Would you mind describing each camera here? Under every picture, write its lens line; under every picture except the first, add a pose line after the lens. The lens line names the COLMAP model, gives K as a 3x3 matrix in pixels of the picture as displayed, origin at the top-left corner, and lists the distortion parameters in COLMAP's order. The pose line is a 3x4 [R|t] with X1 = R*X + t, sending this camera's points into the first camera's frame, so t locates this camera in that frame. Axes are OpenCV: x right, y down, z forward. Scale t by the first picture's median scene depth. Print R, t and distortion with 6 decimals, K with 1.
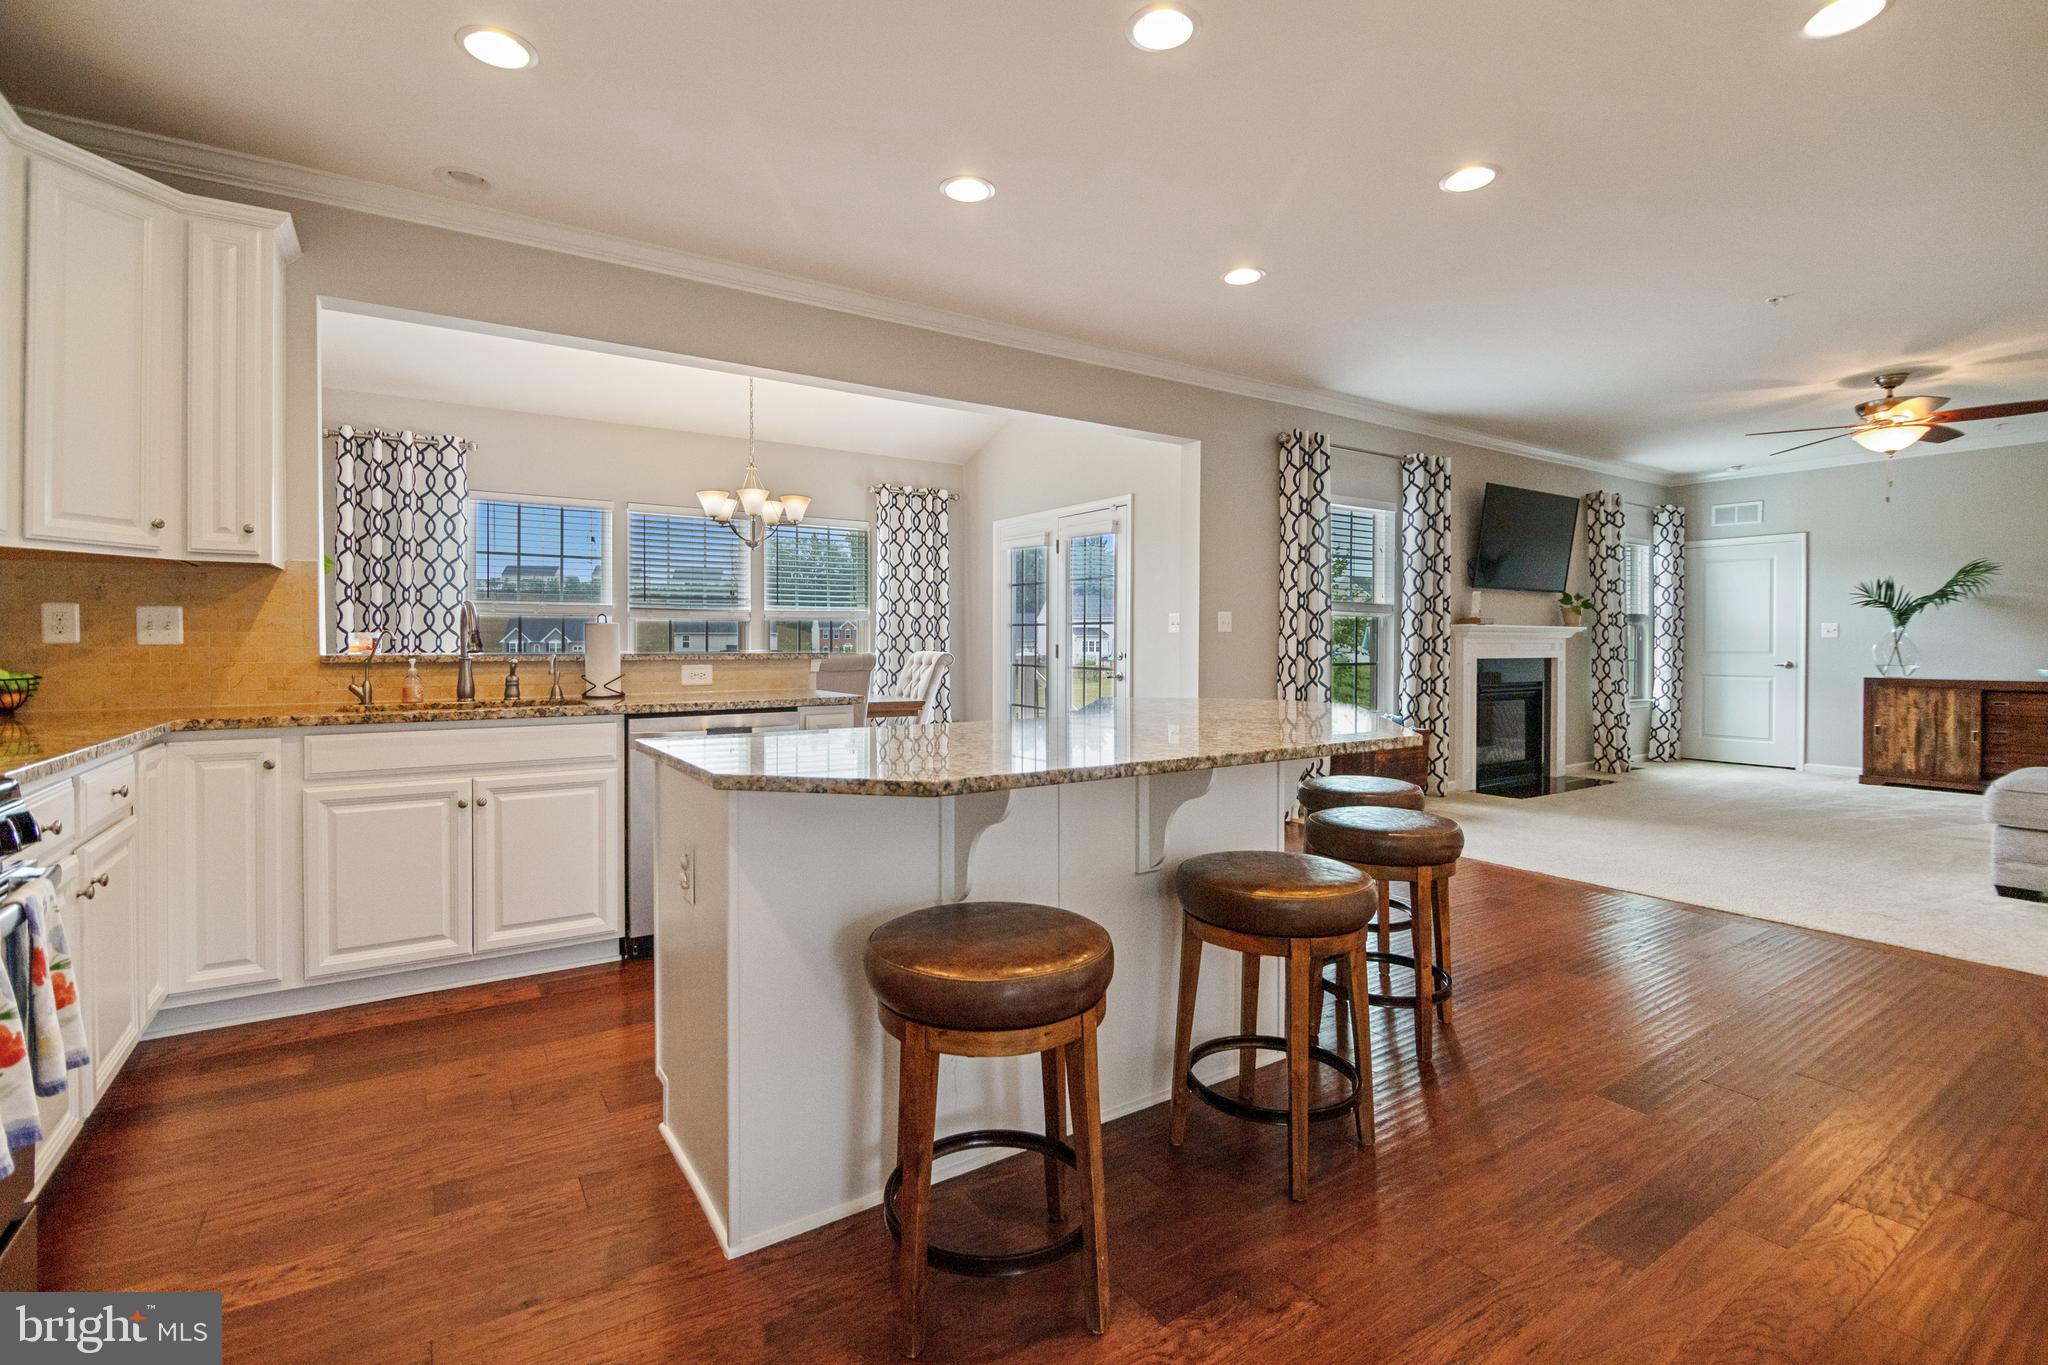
lens RADIAL K [[924.3, 0, 1027.8], [0, 924.3, 643.8], [0, 0, 1]] dist [-0.001122, -0.000107]
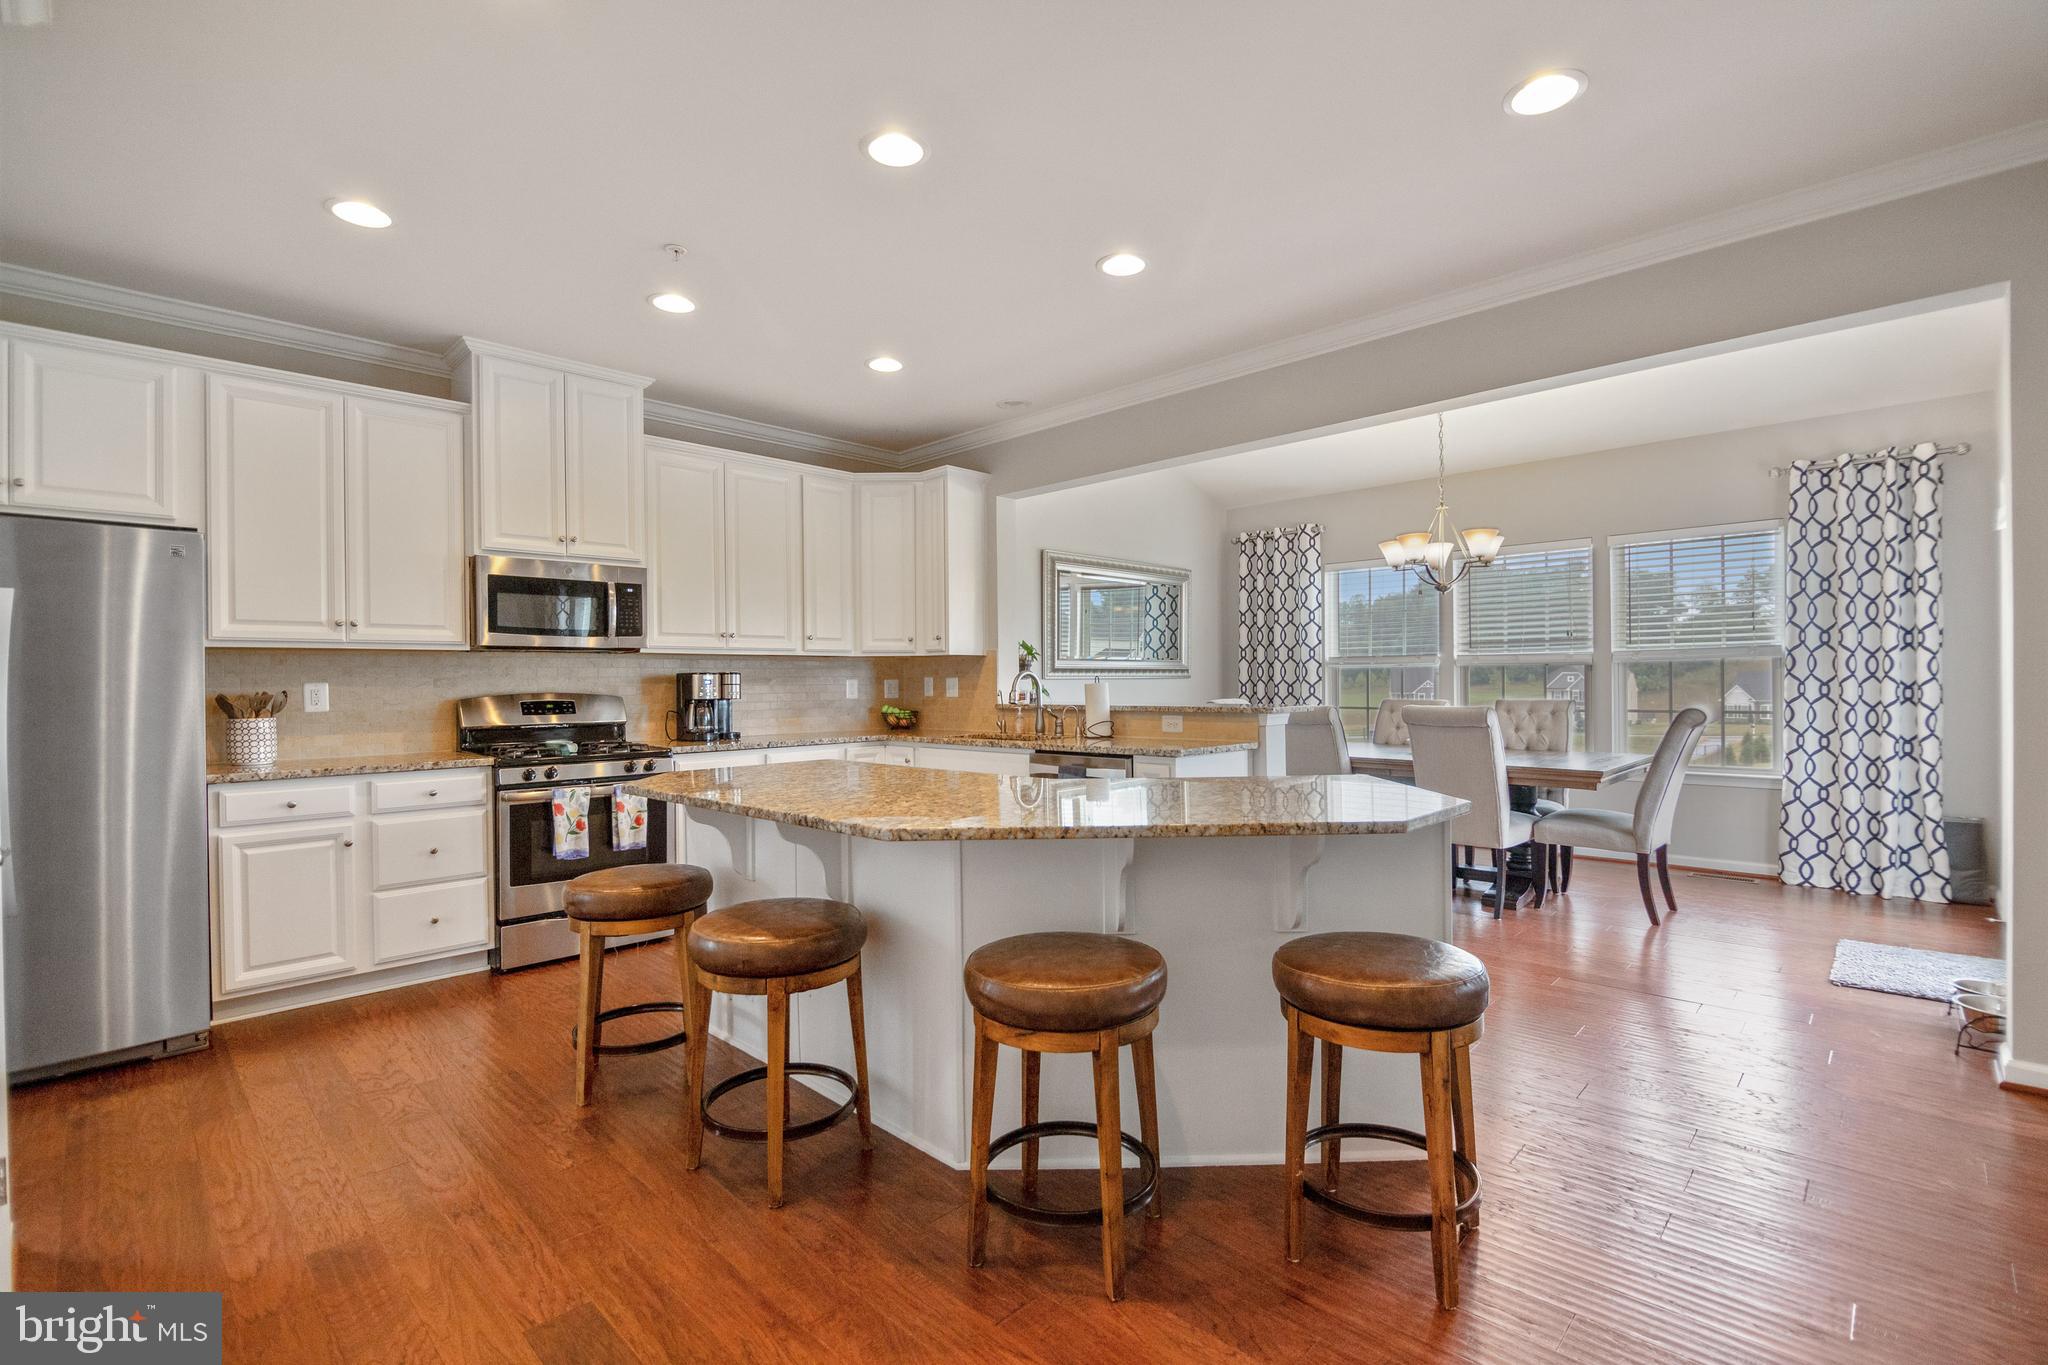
lens RADIAL K [[958.4, 0, 1024.0], [0, 958.4, 682.5], [0, 0, 1]] dist [-0.003137, -0.000792]
pose [[0.215450, -0.007387, -0.976487, 0.558693], [0.007346, 0.999955, -0.005944, -0.009206], [0.976487, -0.005893, 0.215495, 0.373518]]
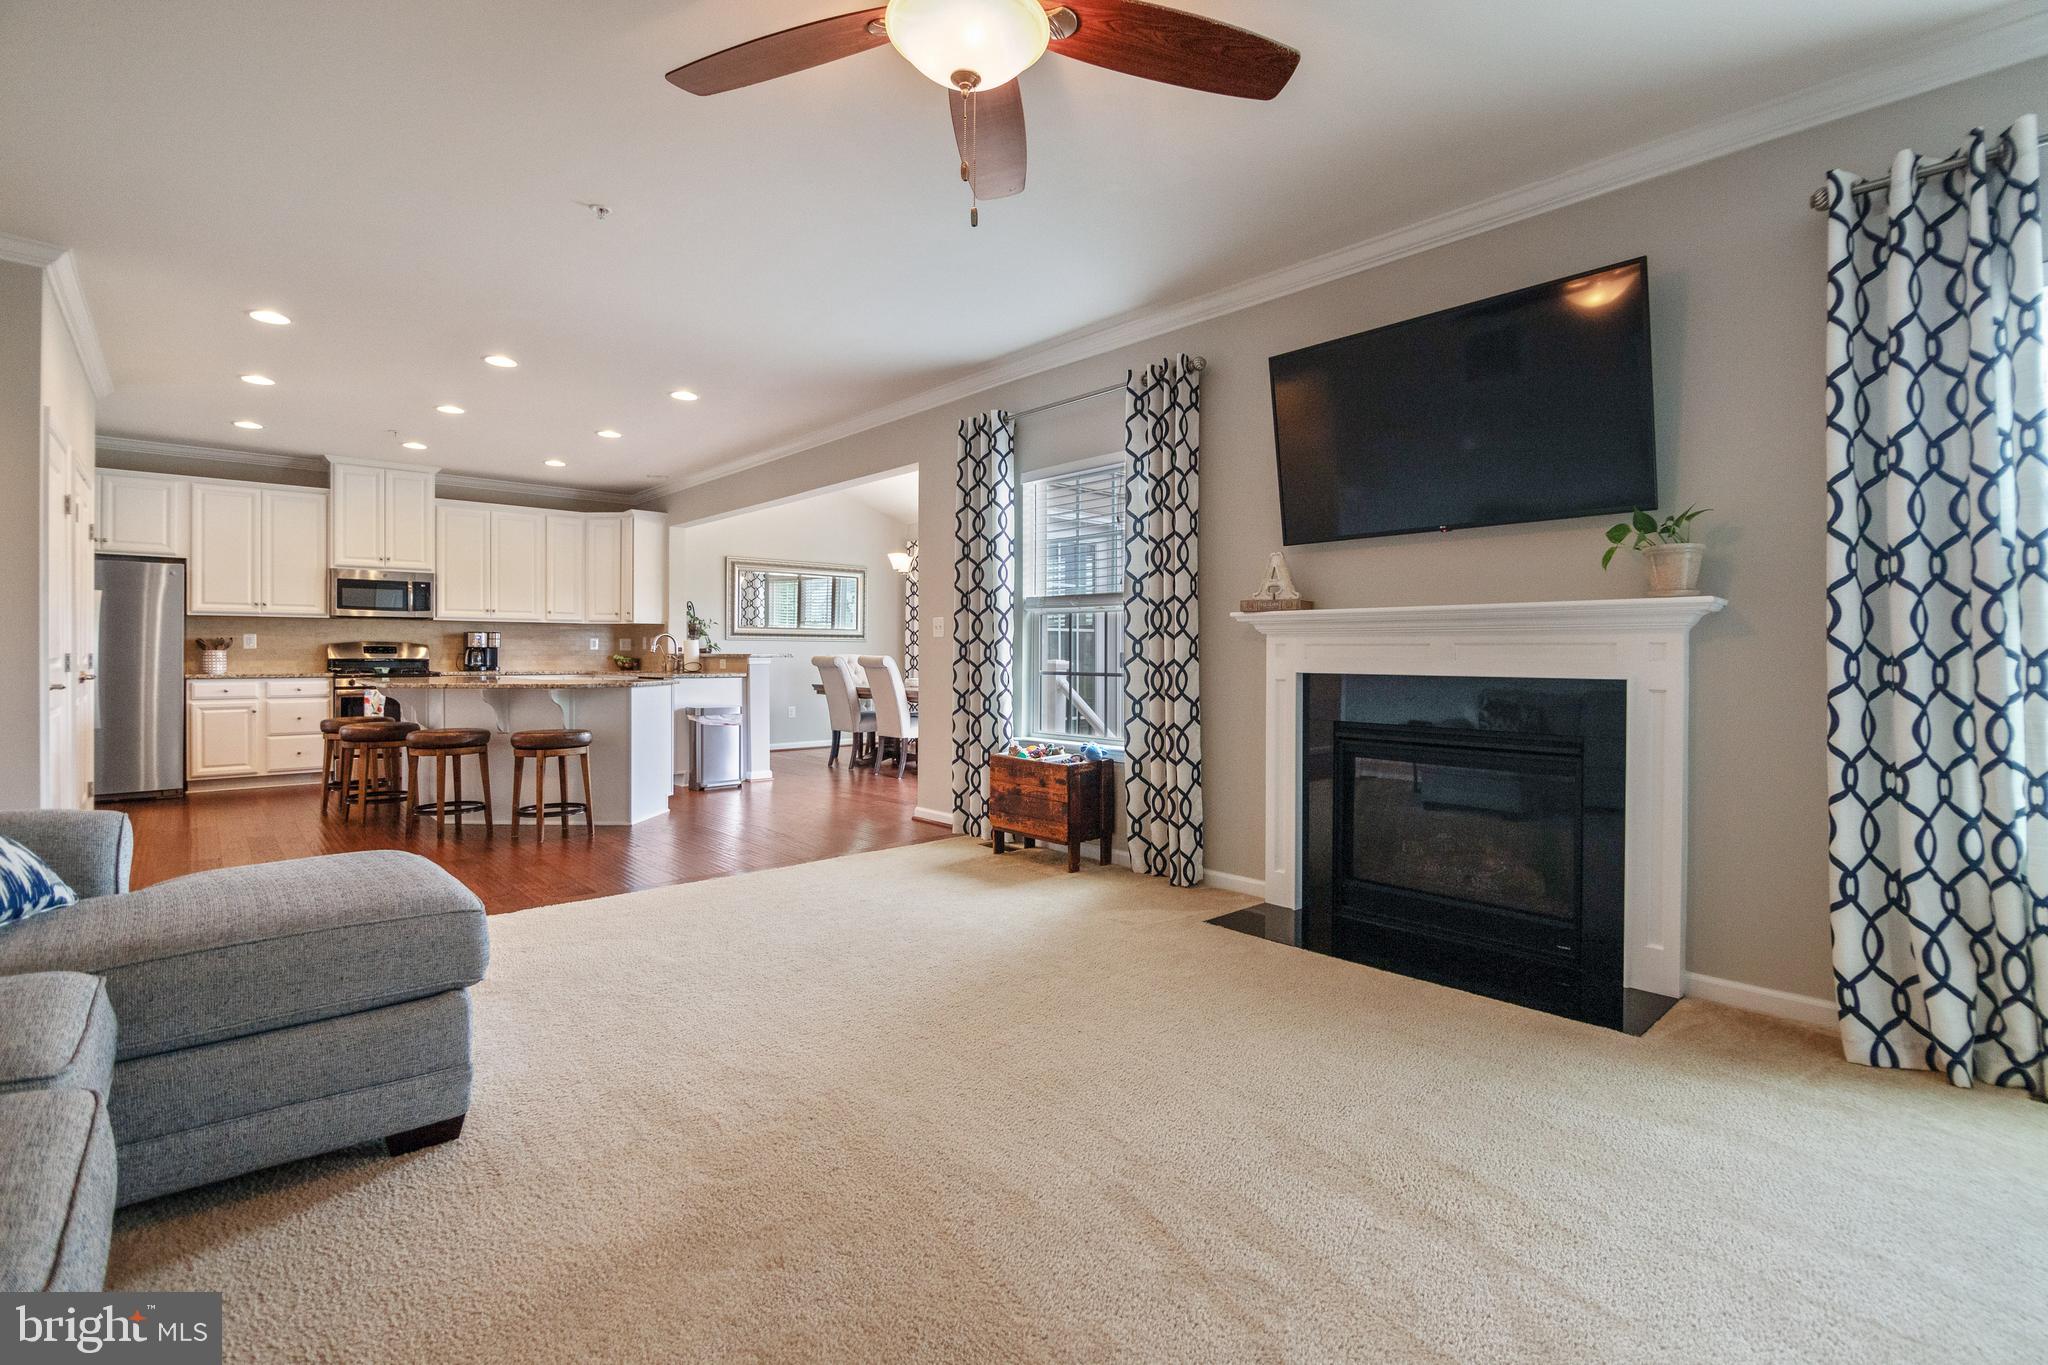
lens RADIAL K [[965.7, 0, 1022.4], [0, 965.7, 645.0], [0, 0, 1]] dist [-0.000862, -0.000035]
pose [[0.147809, -0.013821, -0.988919, 1.310486], [-0.006045, 0.999871, -0.014877, 0.013582], [0.988997, 0.008177, 0.147707, 0.921931]]
